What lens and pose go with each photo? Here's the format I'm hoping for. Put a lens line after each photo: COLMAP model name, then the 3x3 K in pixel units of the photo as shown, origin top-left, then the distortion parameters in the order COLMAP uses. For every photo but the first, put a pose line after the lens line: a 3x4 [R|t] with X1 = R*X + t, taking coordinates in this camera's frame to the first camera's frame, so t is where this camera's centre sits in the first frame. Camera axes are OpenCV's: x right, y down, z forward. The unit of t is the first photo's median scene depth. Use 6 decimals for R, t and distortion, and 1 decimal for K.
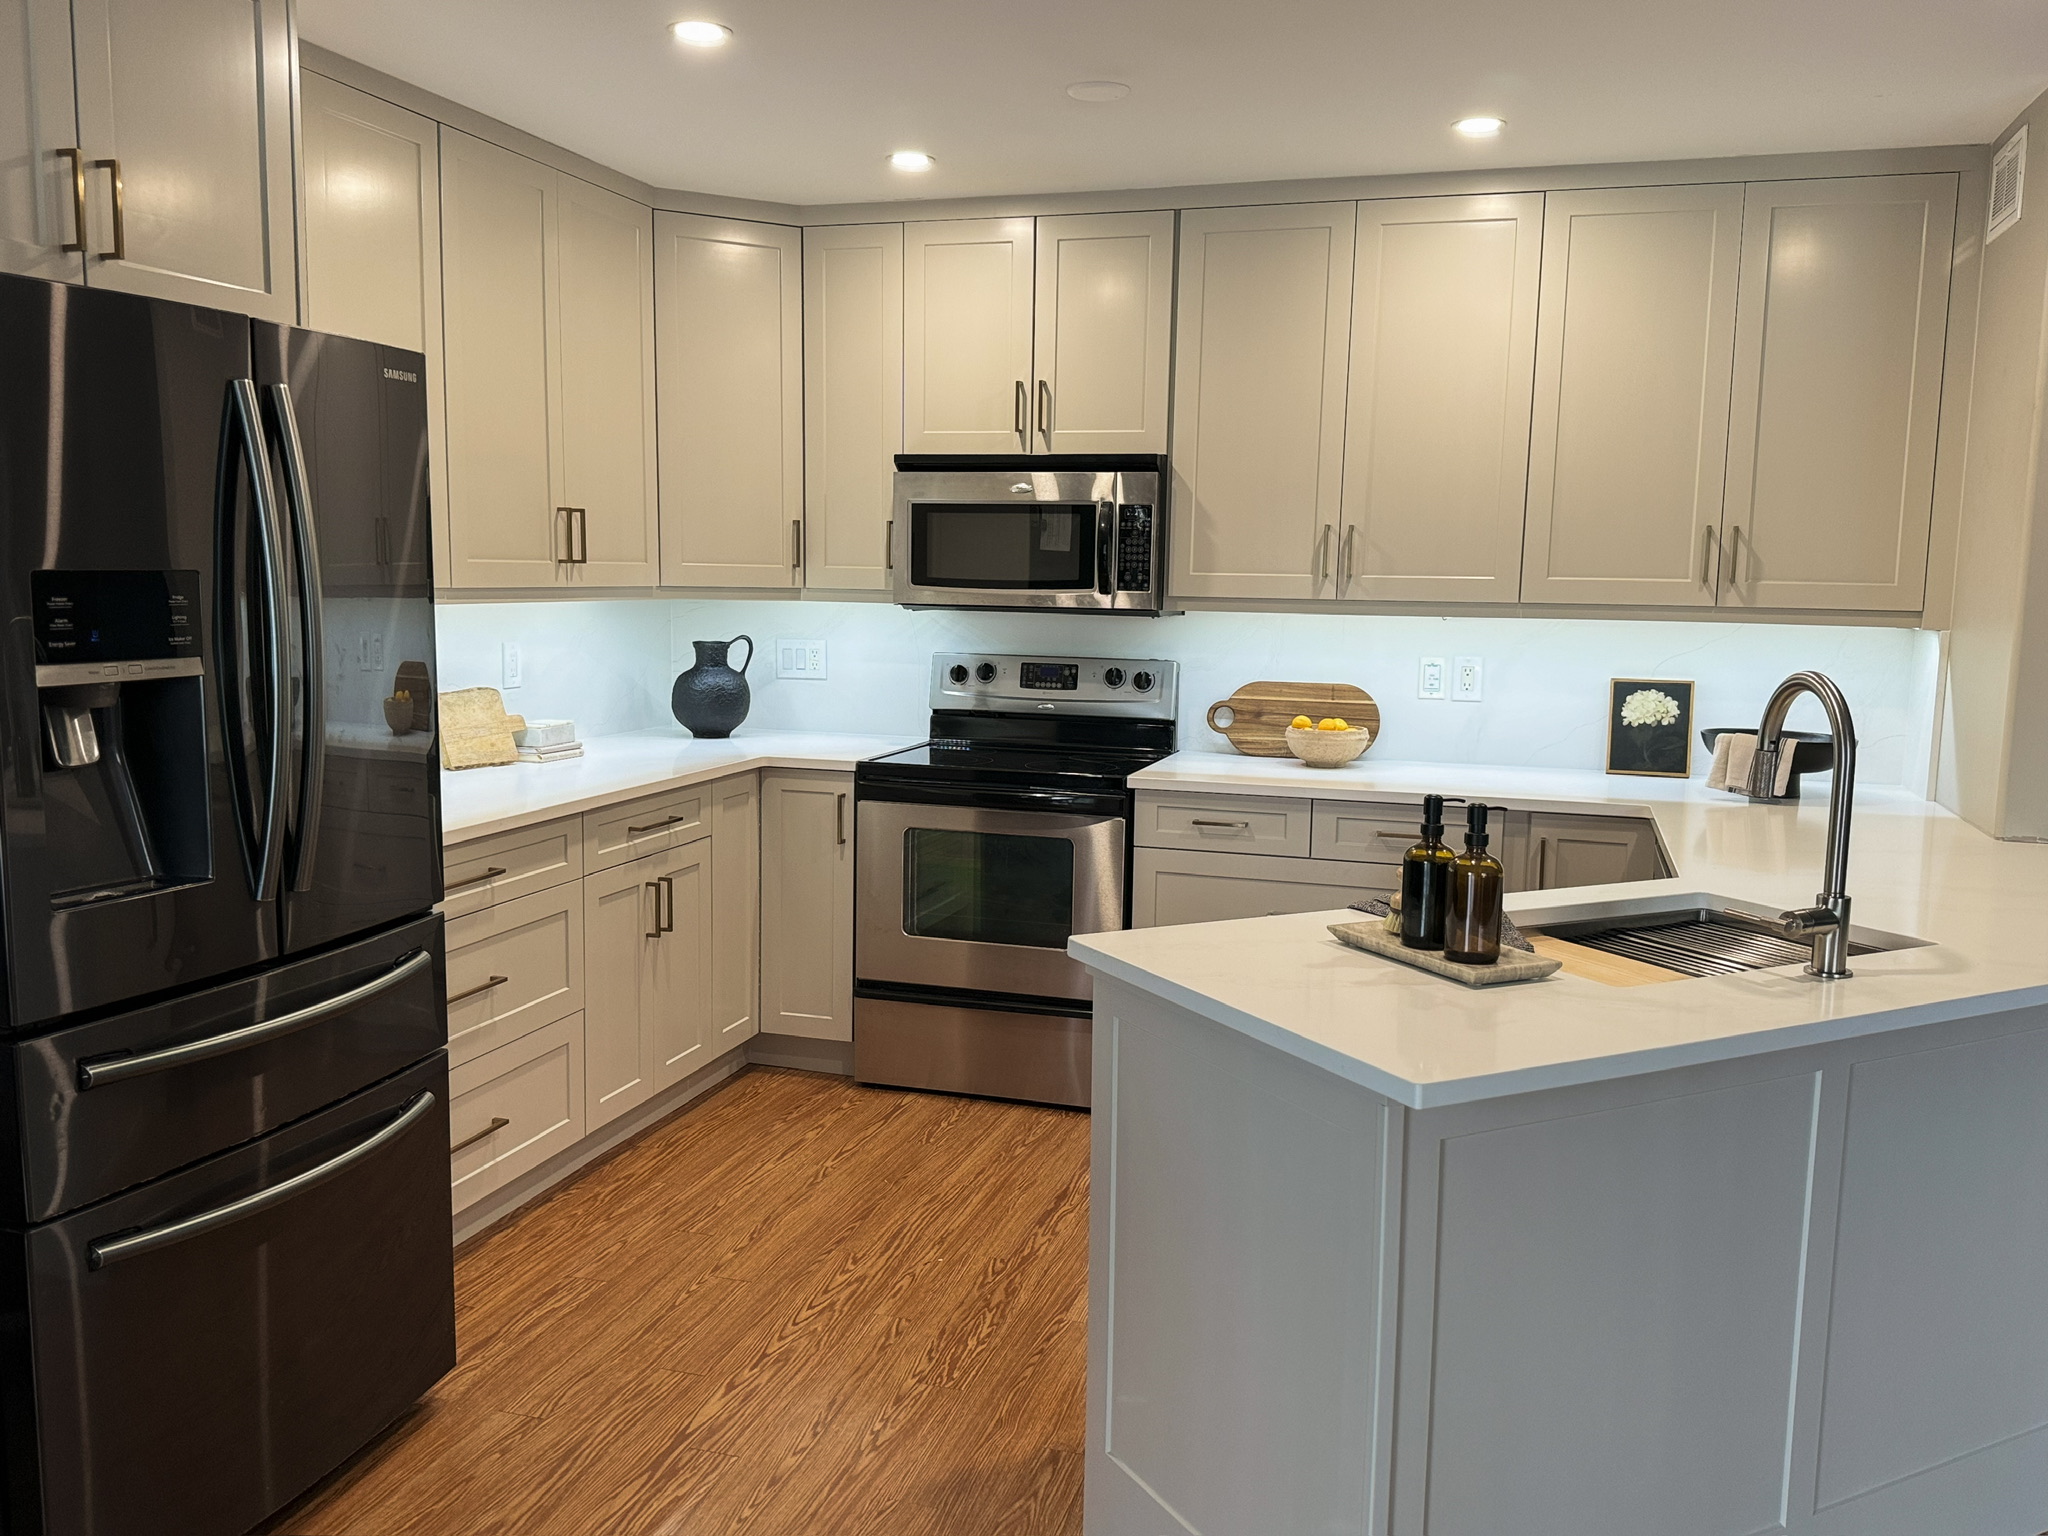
lens RADIAL K [[1680.8, 0, 1024.0], [0, 1680.8, 768.0], [0, 0, 1]] dist [0.045978, -0.005638]
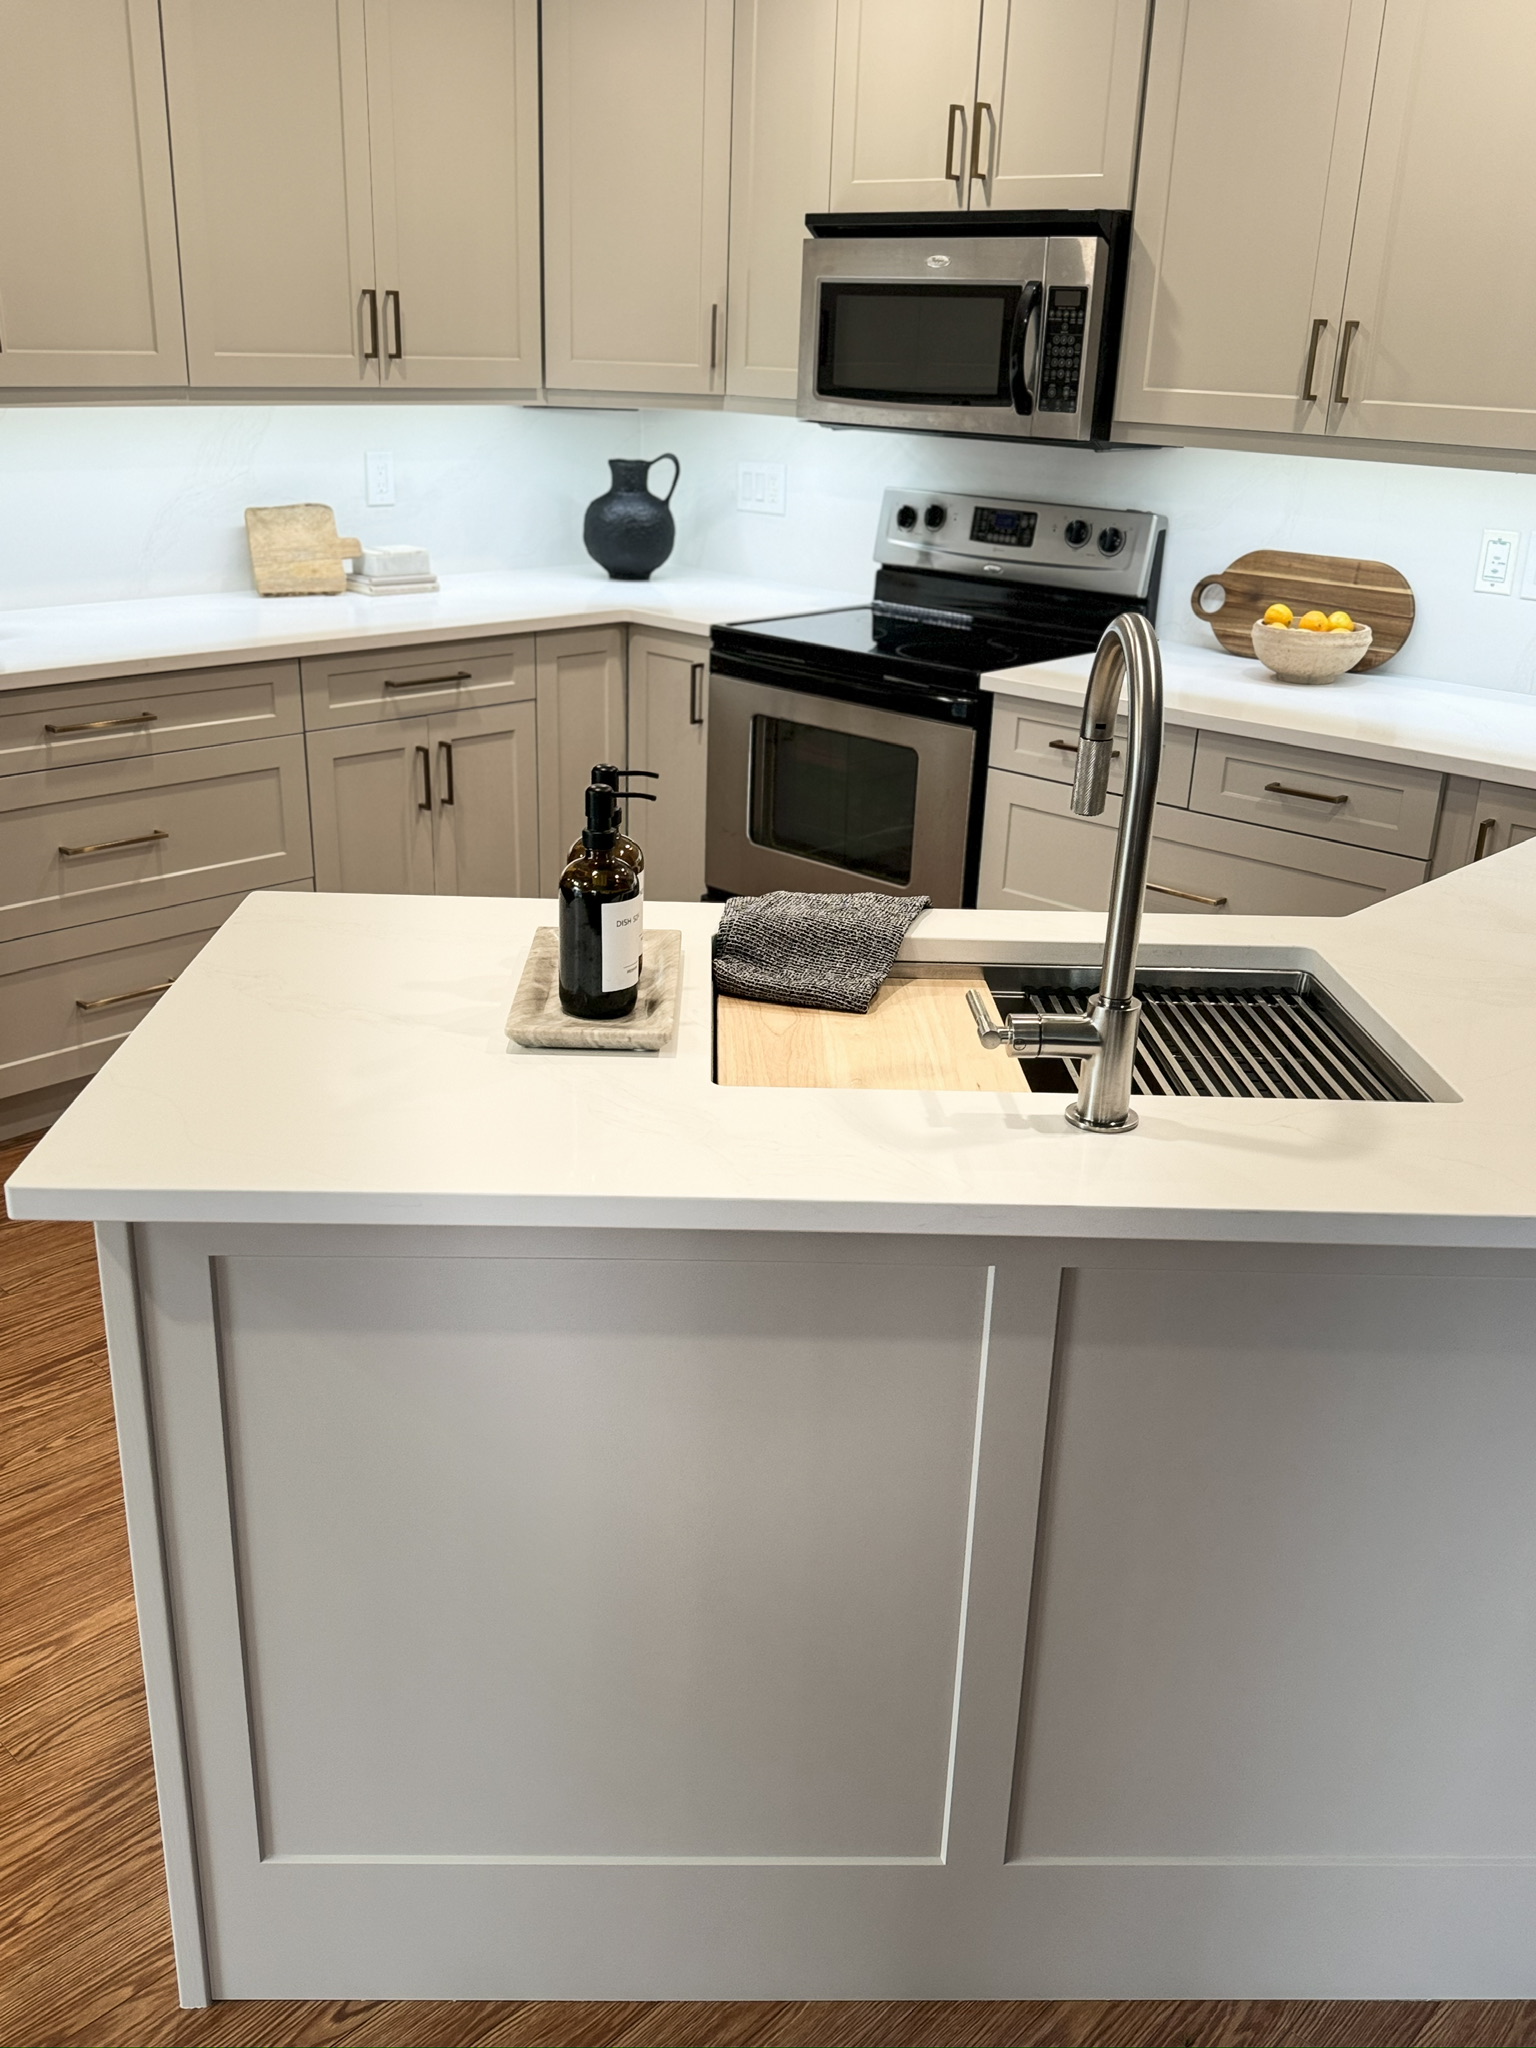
lens RADIAL K [[1828.8, 0, 758.4], [0, 1828.8, 1068.0], [0, 0, 1]] dist [0.014524, -0.007732]
pose [[0.897528, 0.176934, -0.403904, 0.321099], [-0.071932, 0.962447, 0.261766, -0.030186], [0.435051, -0.205888, 0.876550, 0.187309]]
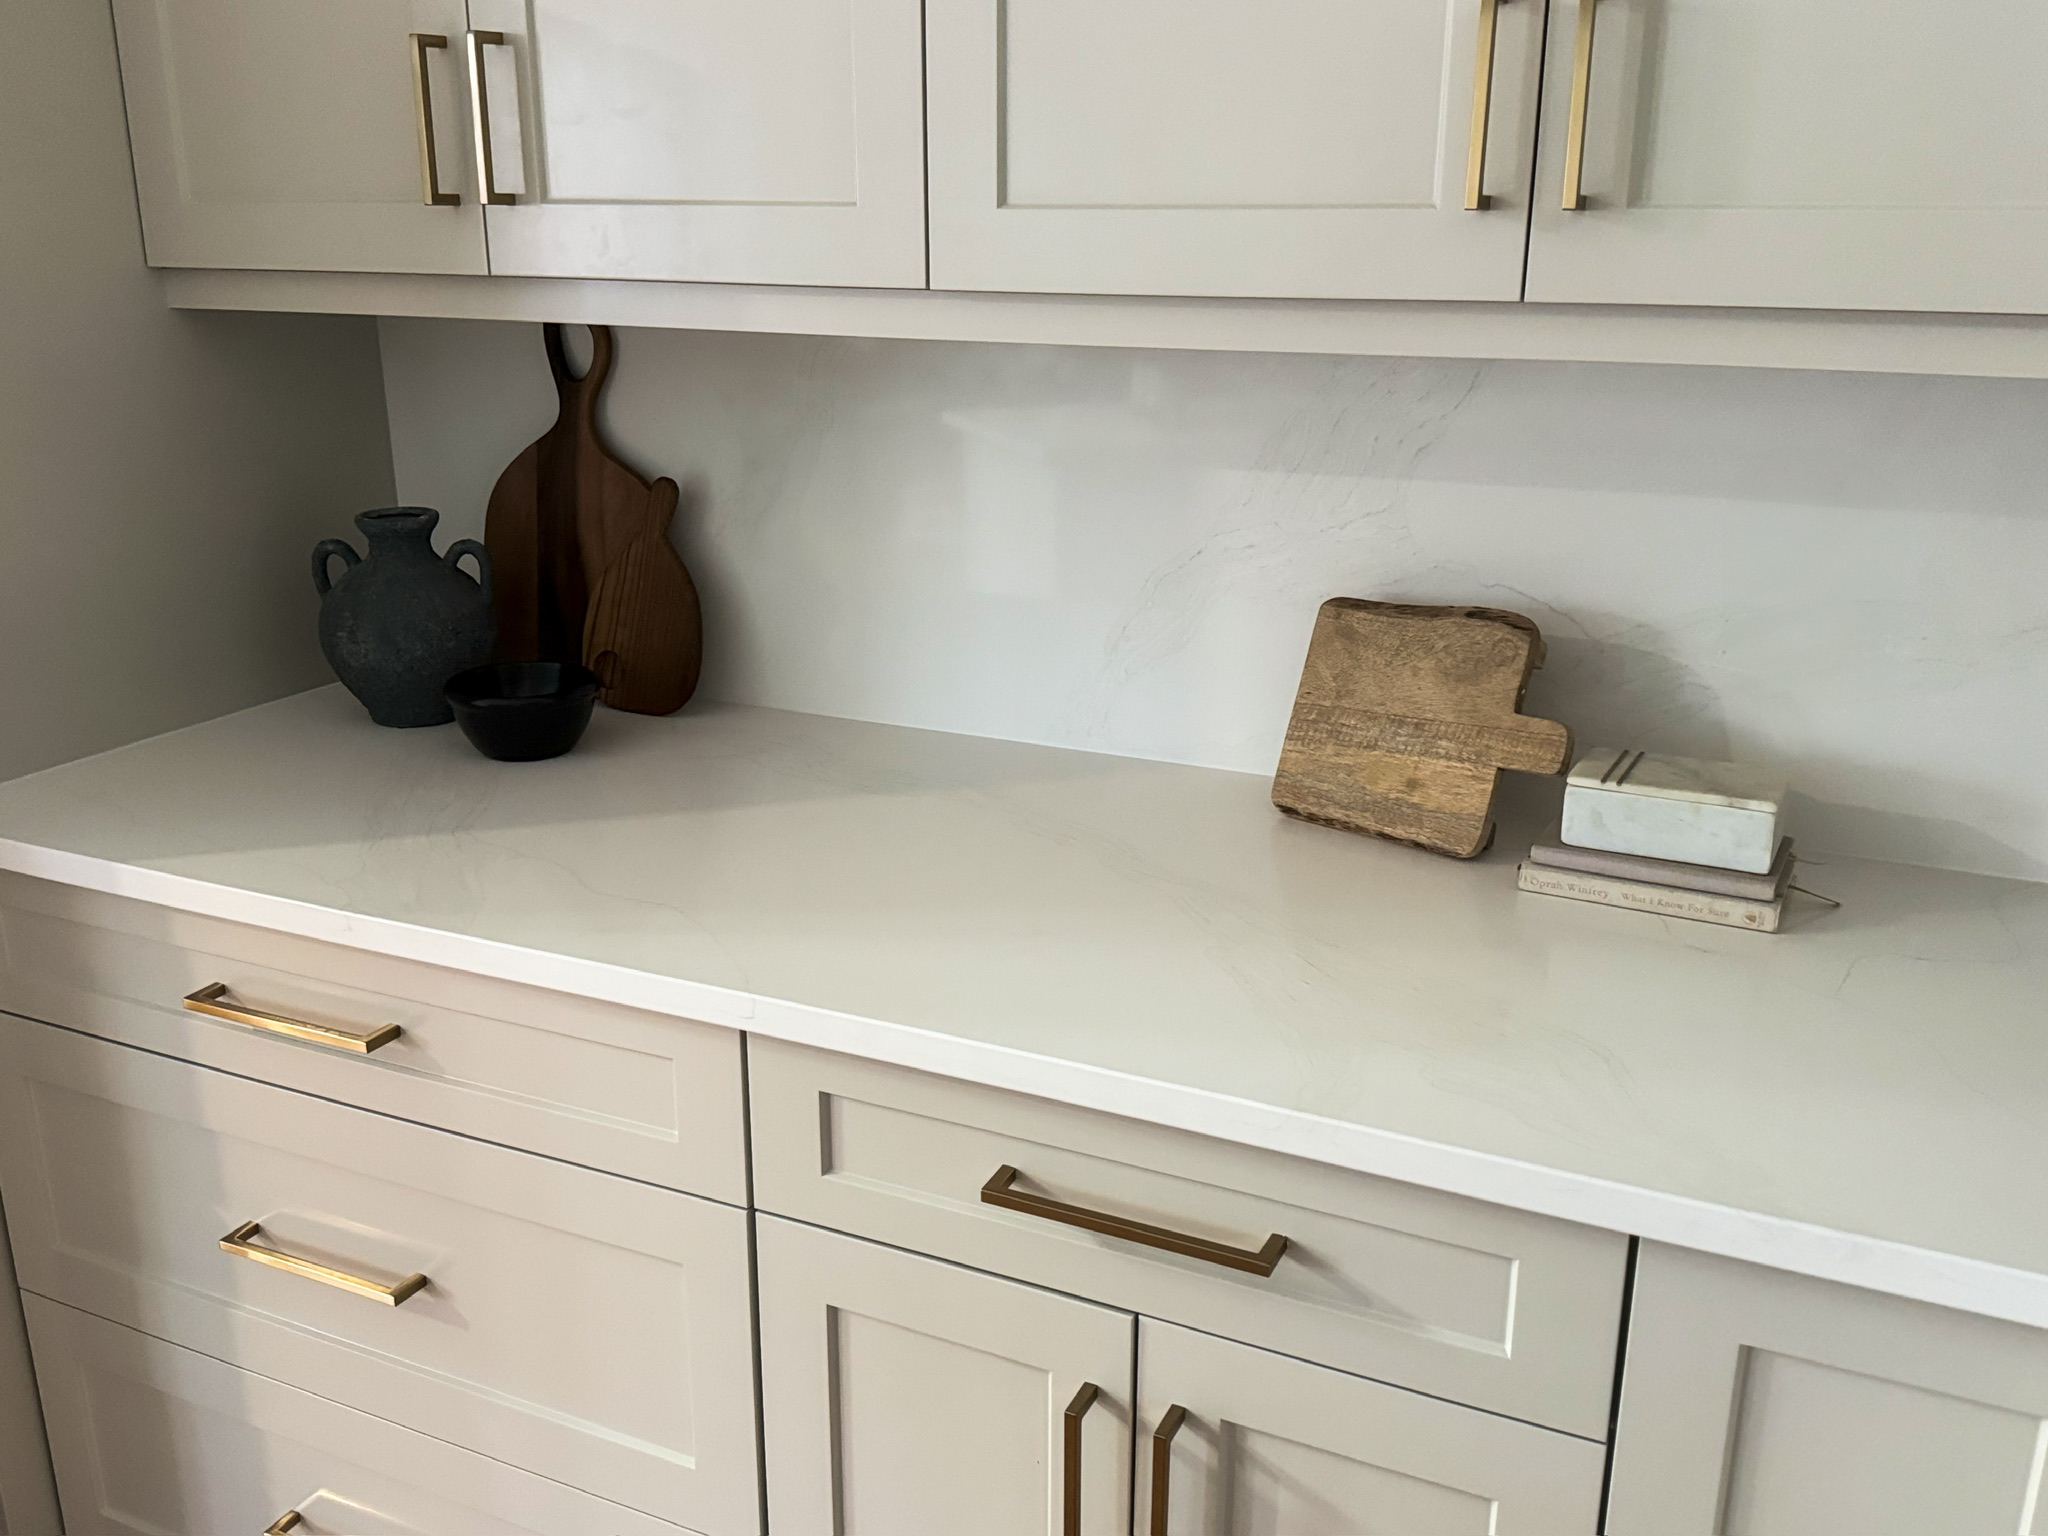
lens RADIAL K [[1814.5, 0, 1024.0], [0, 1814.5, 768.0], [0, 0, 1]] dist [0.059092, -0.131062]
pose [[-0.140638, 0.275568, -0.950938, 0.030563], [-0.129357, 0.947137, 0.293597, -0.106132], [0.981574, 0.164301, -0.097556, 0.917190]]
